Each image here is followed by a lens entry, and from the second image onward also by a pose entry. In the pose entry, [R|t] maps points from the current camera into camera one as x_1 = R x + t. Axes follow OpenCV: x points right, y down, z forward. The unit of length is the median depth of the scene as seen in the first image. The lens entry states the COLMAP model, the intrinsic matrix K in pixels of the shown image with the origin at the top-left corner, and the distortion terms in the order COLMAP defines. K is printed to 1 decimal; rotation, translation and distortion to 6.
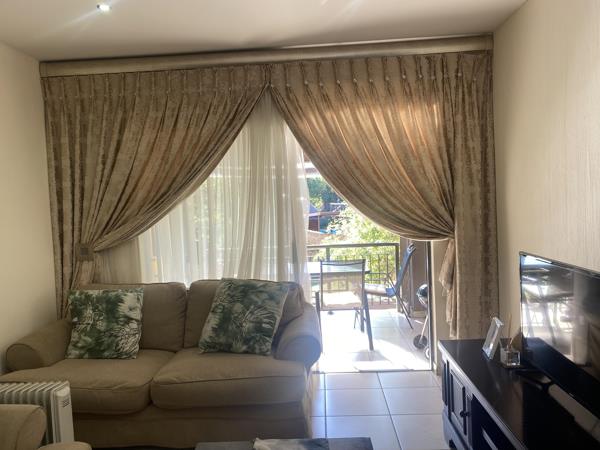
lens RADIAL K [[459.5, 0, 298.9], [0, 459.5, 223.7], [0, 0, 1]] dist [0.050046, -0.061521]
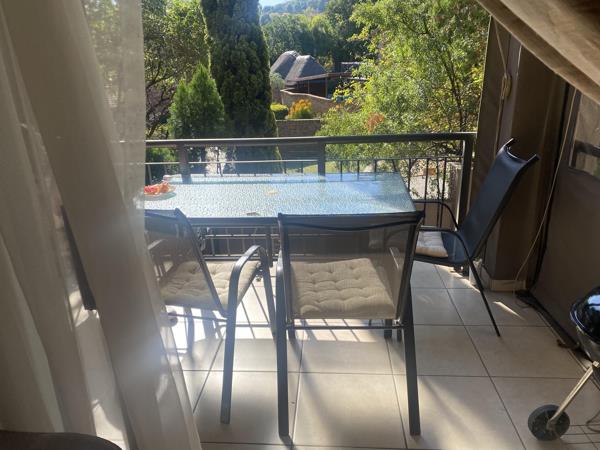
lens RADIAL K [[459.5, 0, 298.9], [0, 459.5, 223.7], [0, 0, 1]] dist [0.050046, -0.061521]
pose [[0.999732, 0.015461, -0.017241, 0.037072], [-0.009924, 0.958689, 0.284285, -0.002188], [0.020924, -0.284037, 0.958585, 0.393761]]
